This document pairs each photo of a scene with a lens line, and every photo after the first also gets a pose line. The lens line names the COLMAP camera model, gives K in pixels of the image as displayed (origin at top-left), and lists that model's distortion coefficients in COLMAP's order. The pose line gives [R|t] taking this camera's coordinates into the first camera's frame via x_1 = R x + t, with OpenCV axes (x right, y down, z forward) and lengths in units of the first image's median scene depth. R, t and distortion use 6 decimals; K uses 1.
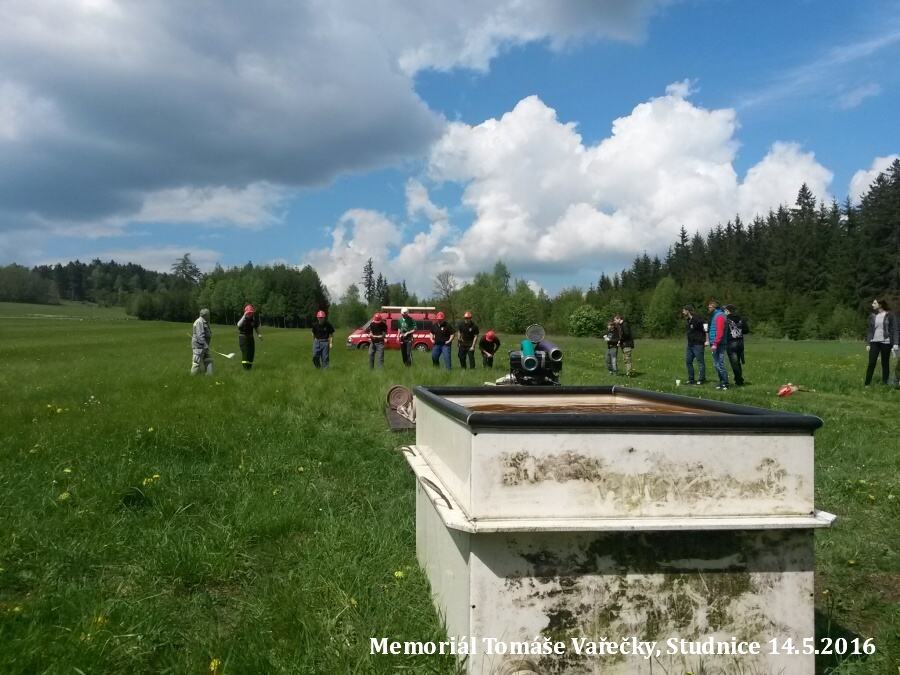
lens RADIAL K [[734.5, 0, 454.2], [0, 734.5, 324.2], [0, 0, 1]] dist [0.132932, -0.236645]
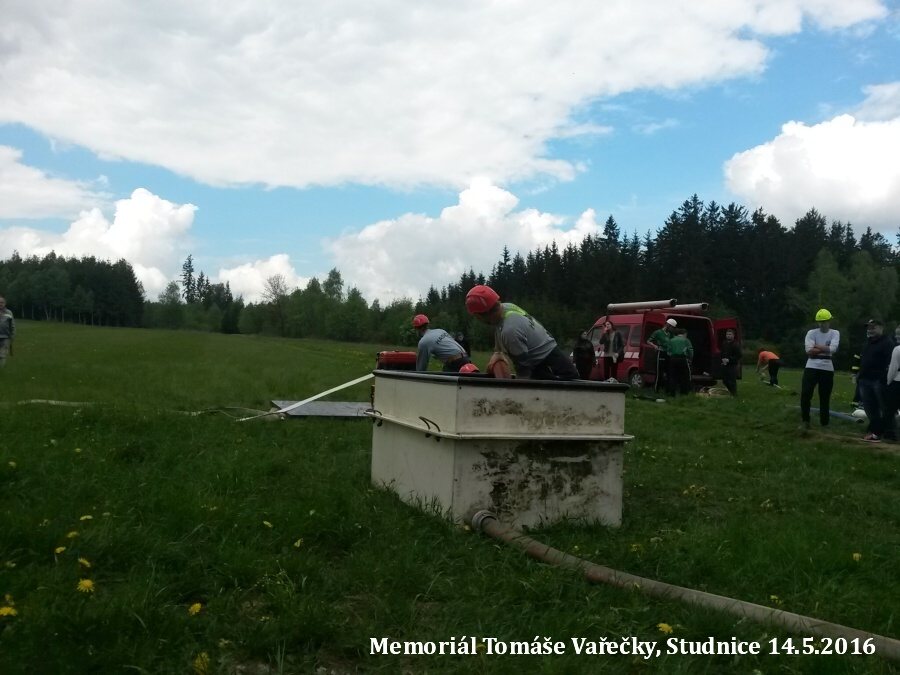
lens RADIAL K [[753.8, 0, 450.0], [0, 753.8, 337.5], [0, 0, 1]] dist [0.084255, -0.119032]
pose [[0.969089, 0.039590, 0.243514, -0.448071], [-0.039299, 0.999209, -0.006056, 0.034591], [-0.243561, -0.003701, 0.969879, -0.800285]]
